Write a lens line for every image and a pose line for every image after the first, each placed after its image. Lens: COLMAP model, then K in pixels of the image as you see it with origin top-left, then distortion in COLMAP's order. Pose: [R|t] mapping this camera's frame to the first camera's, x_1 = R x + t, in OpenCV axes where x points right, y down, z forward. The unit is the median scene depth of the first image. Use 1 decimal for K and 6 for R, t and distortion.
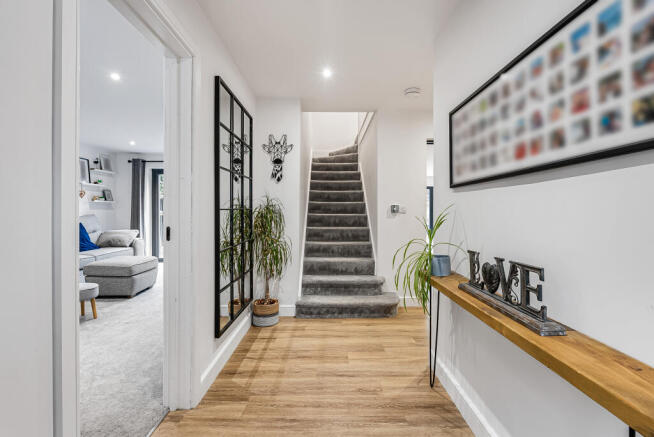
lens RADIAL K [[300.3, 0, 327.8], [0, 300.3, 216.7], [0, 0, 1]] dist [-0.000118, -0.000043]
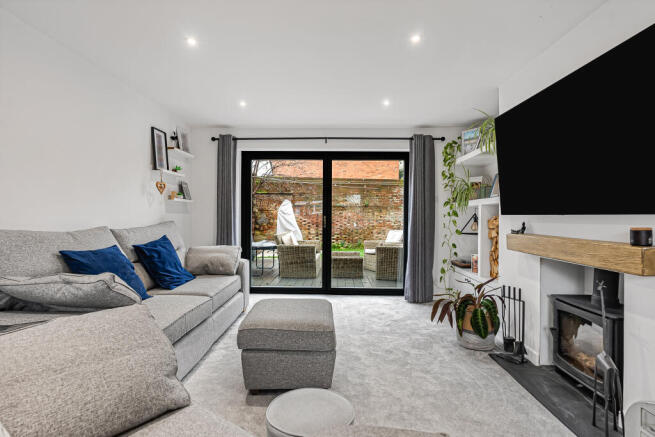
lens RADIAL K [[340.5, 0, 326.4], [0, 340.5, 217.1], [0, 0, 1]] dist [0.000007, -0.000052]
pose [[0.999689, 0.000517, -0.024929, -0.434460], [-0.000843, 0.999914, -0.013051, -0.006403], [0.024921, 0.013068, 0.999604, 0.297012]]
